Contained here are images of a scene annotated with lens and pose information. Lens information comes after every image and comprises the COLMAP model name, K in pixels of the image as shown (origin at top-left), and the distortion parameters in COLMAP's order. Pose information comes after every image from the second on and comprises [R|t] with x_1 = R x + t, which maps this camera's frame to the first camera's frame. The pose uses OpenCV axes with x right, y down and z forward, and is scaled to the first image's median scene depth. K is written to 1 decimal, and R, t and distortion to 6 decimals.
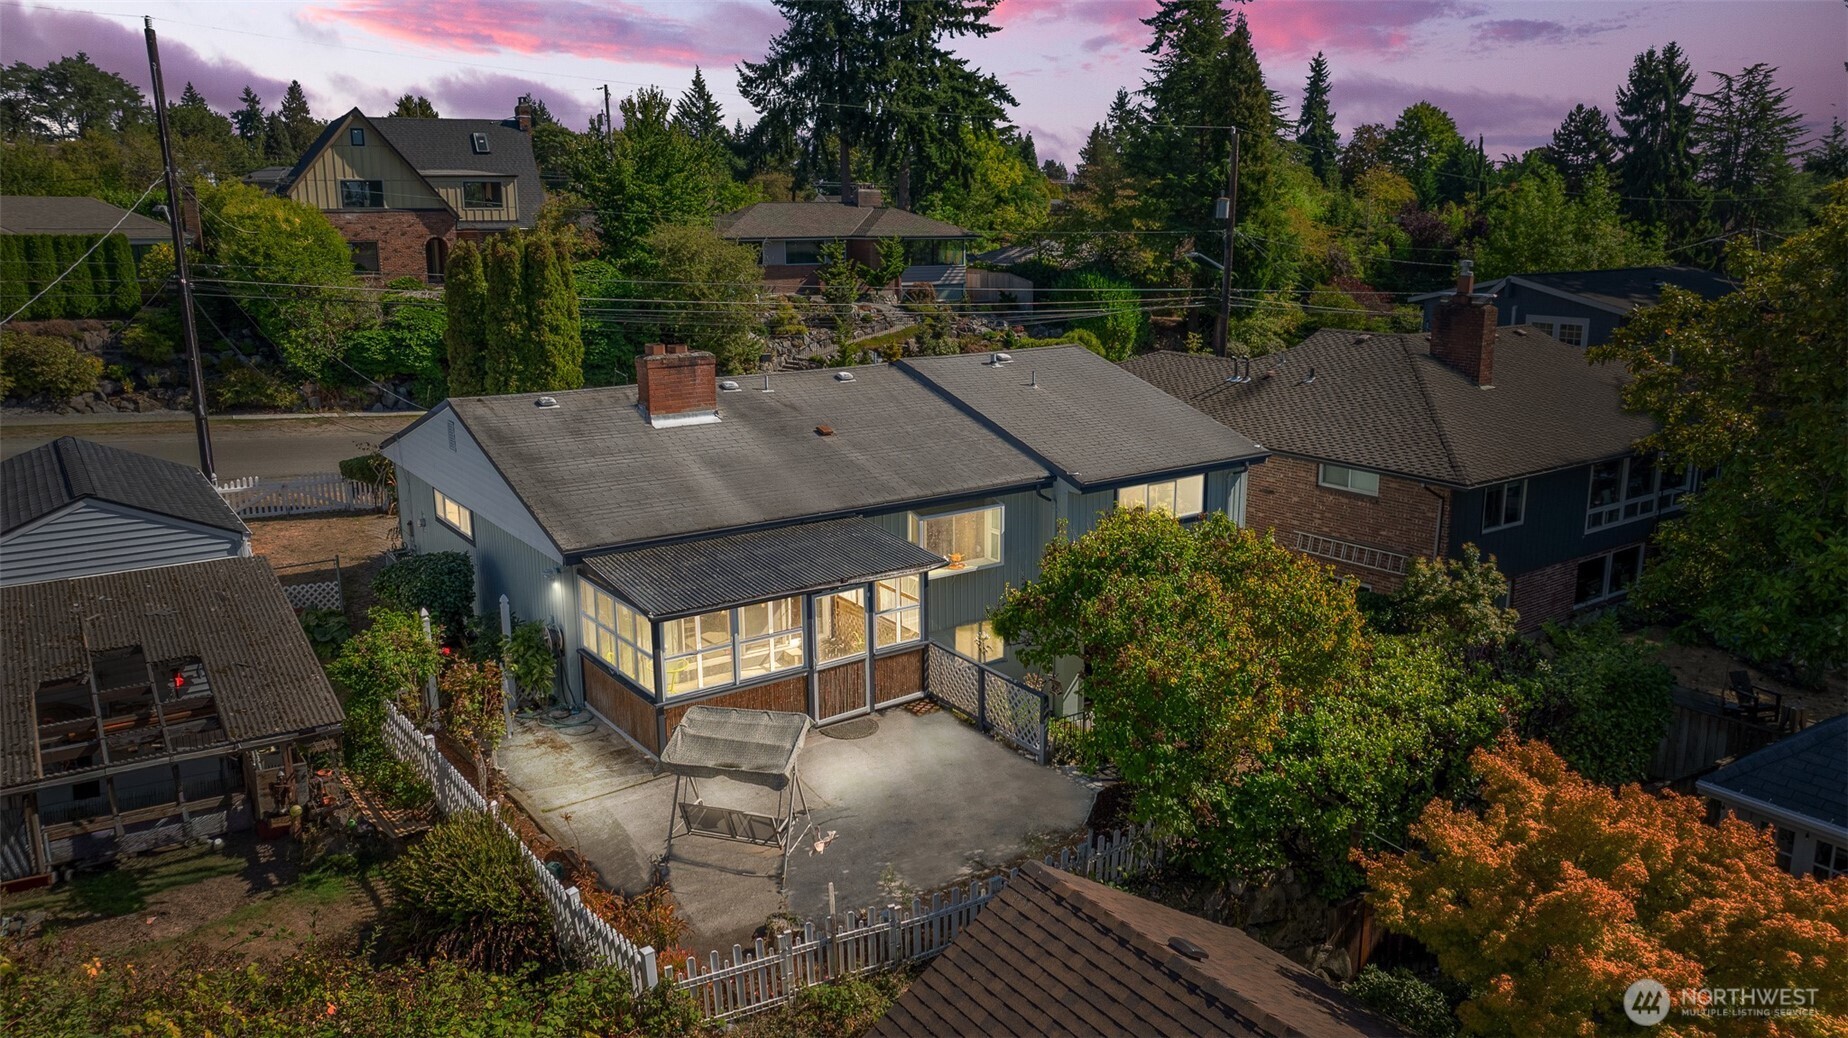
lens RADIAL K [[1318.1, 0, 924.0], [0, 1318.1, 519.0], [0, 0, 1]] dist [-0.037097, 0.046456]
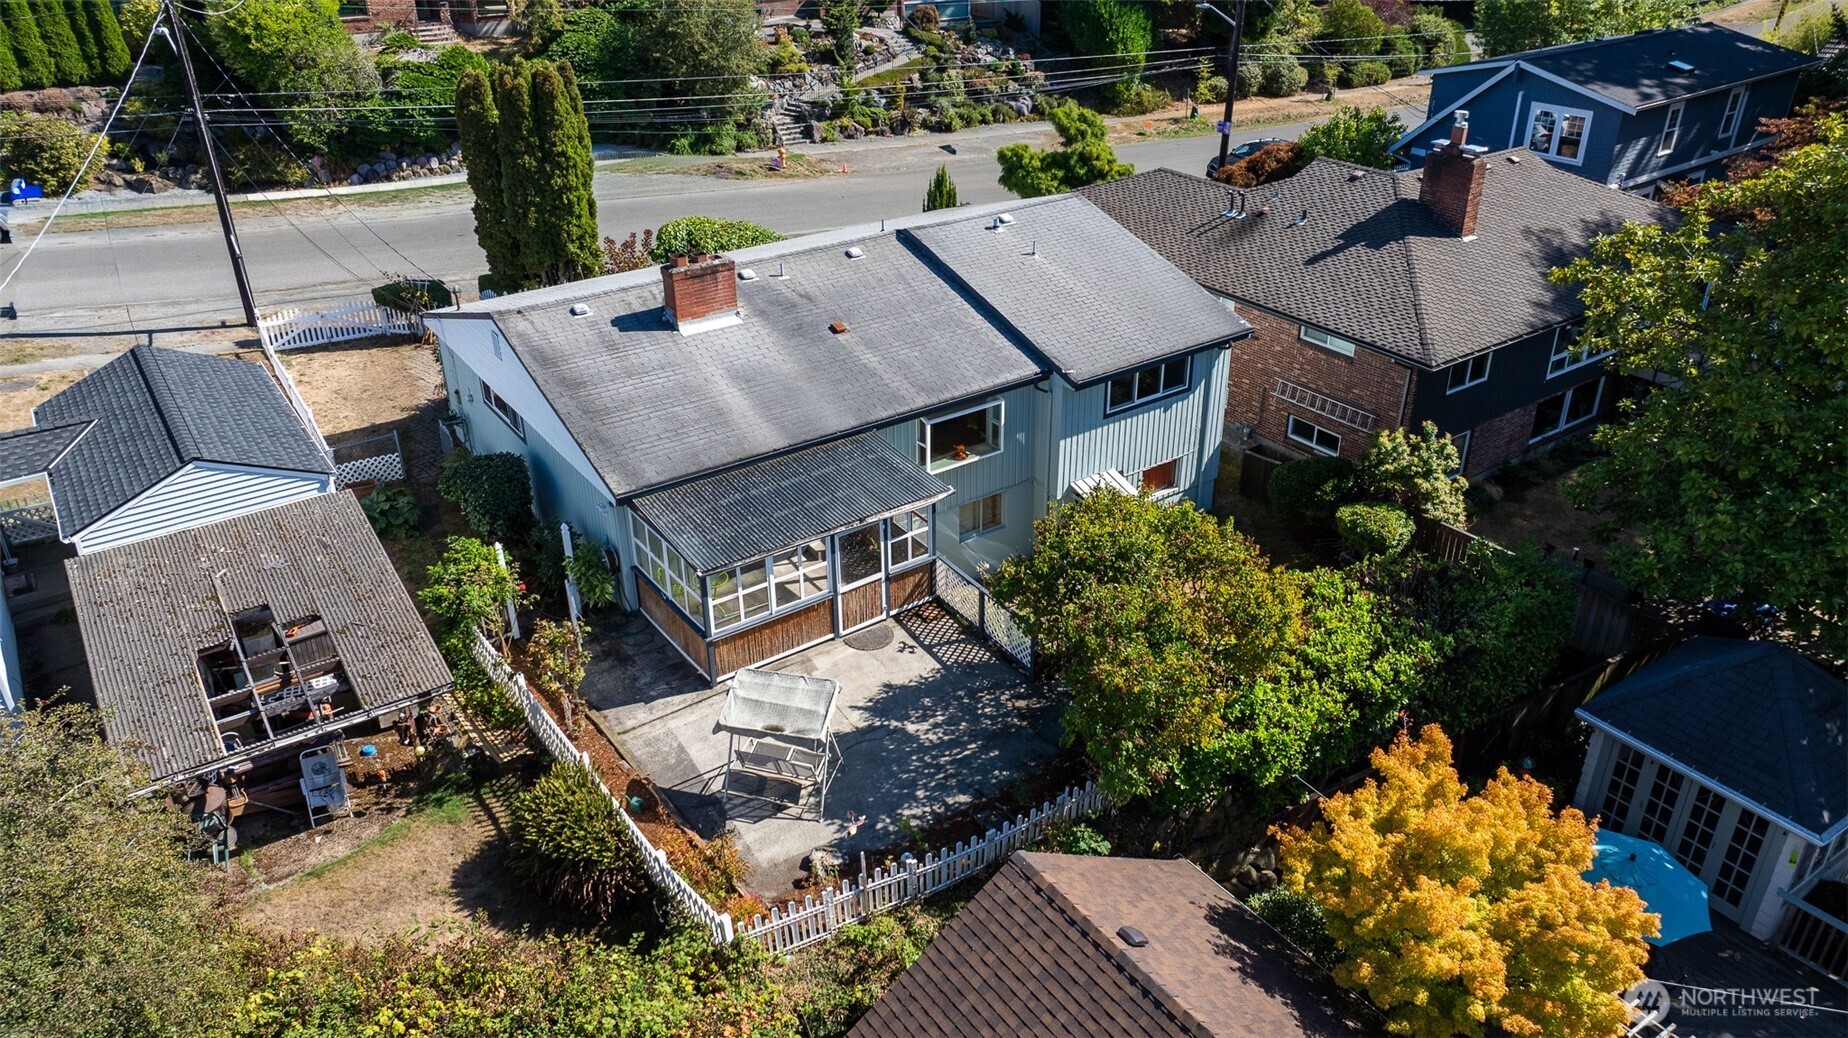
lens RADIAL K [[1318.1, 0, 924.0], [0, 1318.1, 519.0], [0, 0, 1]] dist [-0.037097, 0.046456]
pose [[0.999985, -0.004347, -0.003460, -0.002797], [0.005110, 0.964011, 0.265814, -0.227116], [0.002180, -0.265827, 0.964018, -0.091004]]
